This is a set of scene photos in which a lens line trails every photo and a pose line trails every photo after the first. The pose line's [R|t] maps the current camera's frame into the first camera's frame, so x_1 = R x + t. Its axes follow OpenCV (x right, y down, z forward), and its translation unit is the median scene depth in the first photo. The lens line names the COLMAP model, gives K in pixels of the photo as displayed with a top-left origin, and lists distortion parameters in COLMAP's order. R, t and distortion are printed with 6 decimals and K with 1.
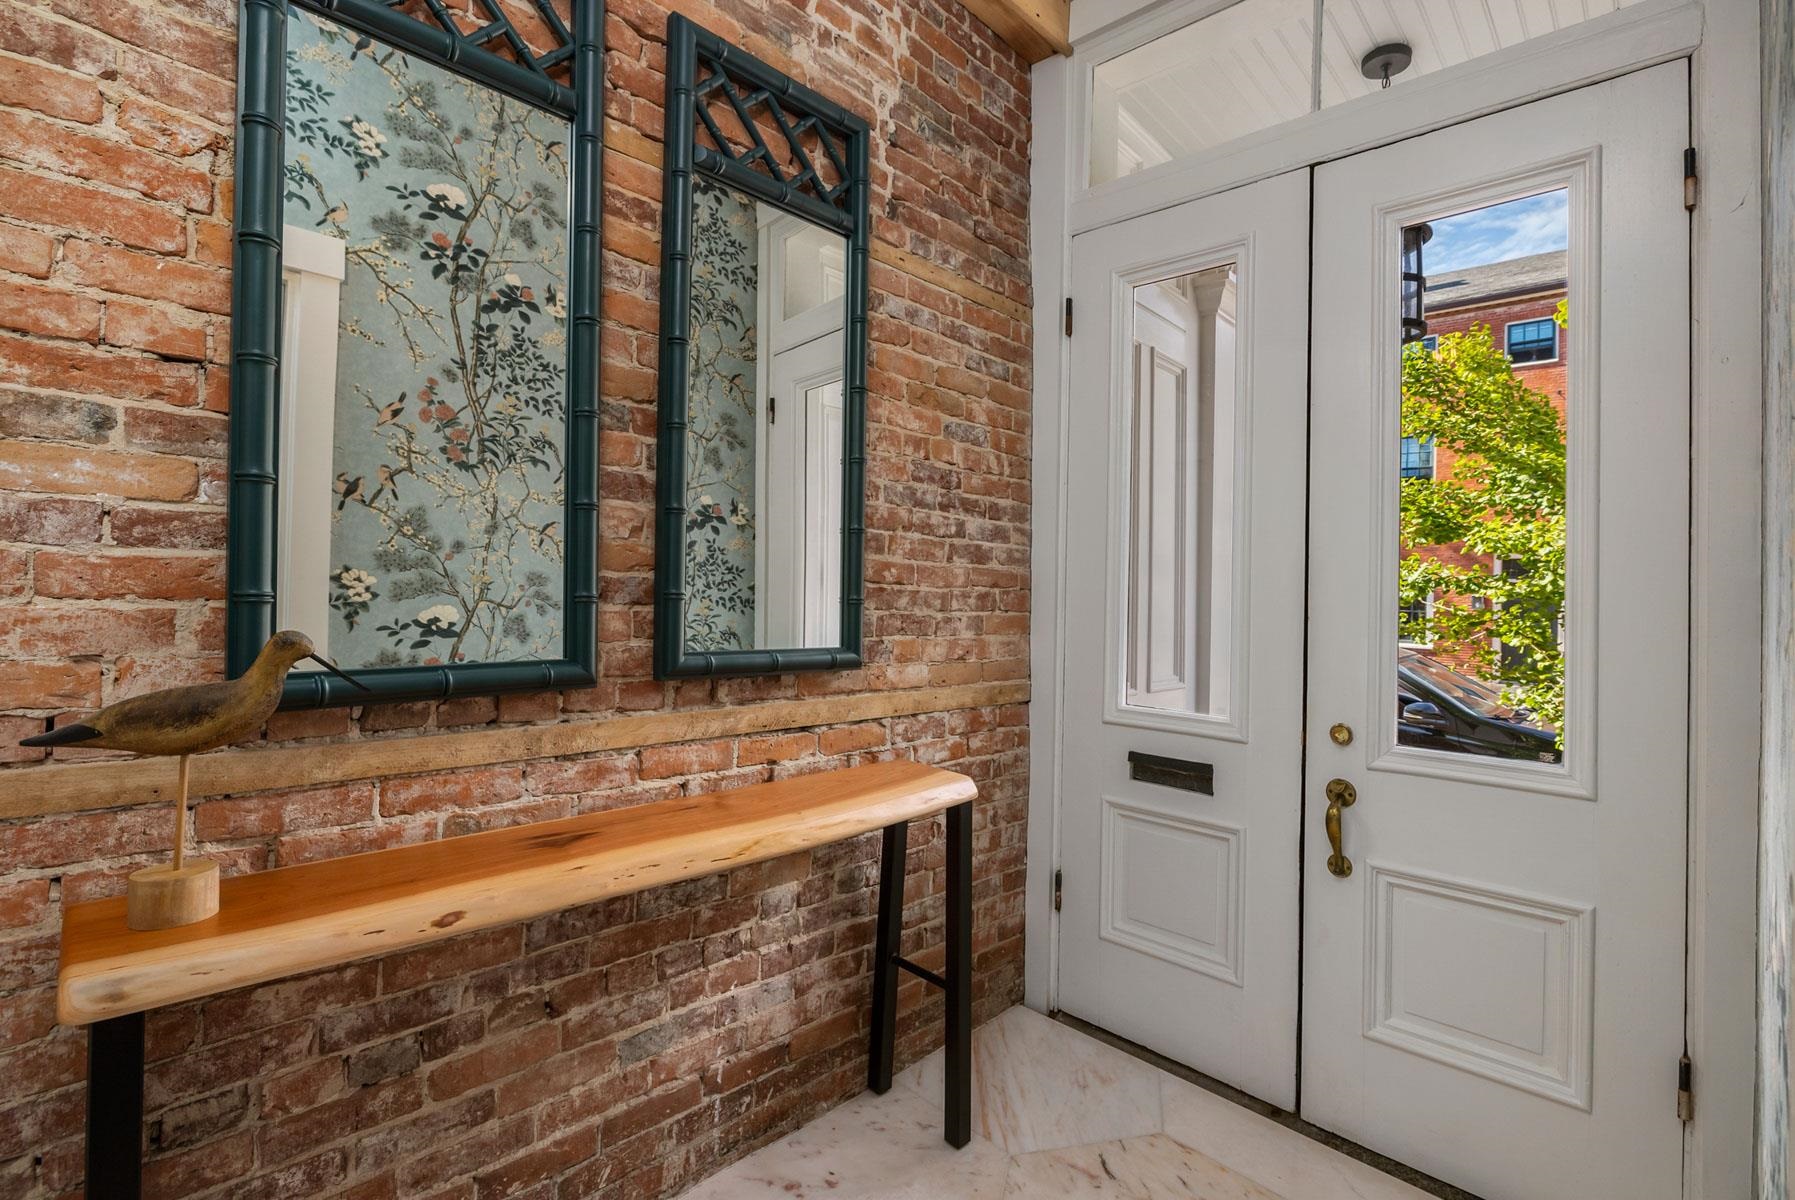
lens RADIAL K [[829.9, 0, 884.6], [0, 829.9, 594.4], [0, 0, 1]] dist [-0.010877, -0.000610]
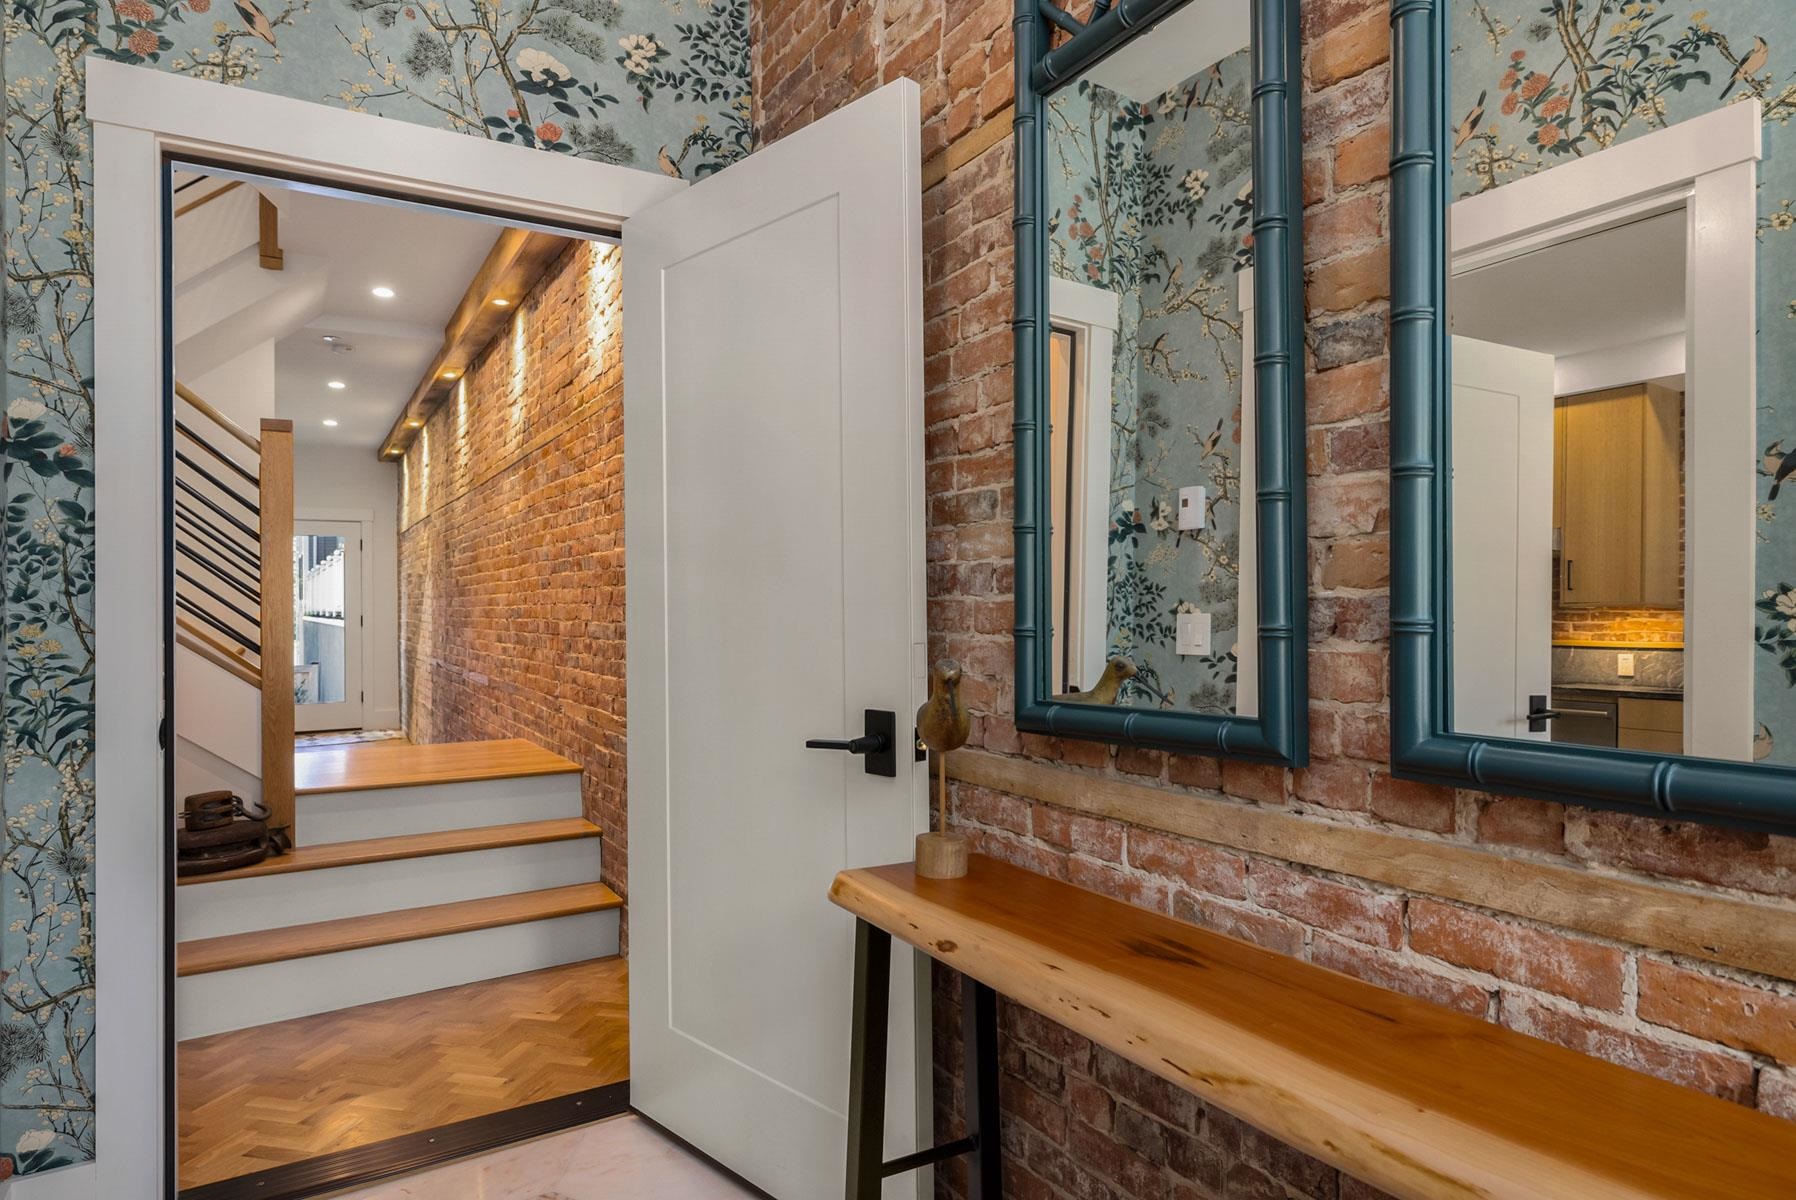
lens RADIAL K [[1035.0, 0, 887.8], [0, 1035.0, 608.2], [0, 0, 1]] dist [-0.002409, -0.002153]
pose [[-0.237993, -0.026341, -0.970910, 0.511035], [0.003659, 0.999601, -0.028016, 0.007502], [0.971260, -0.010220, -0.237801, 0.849851]]
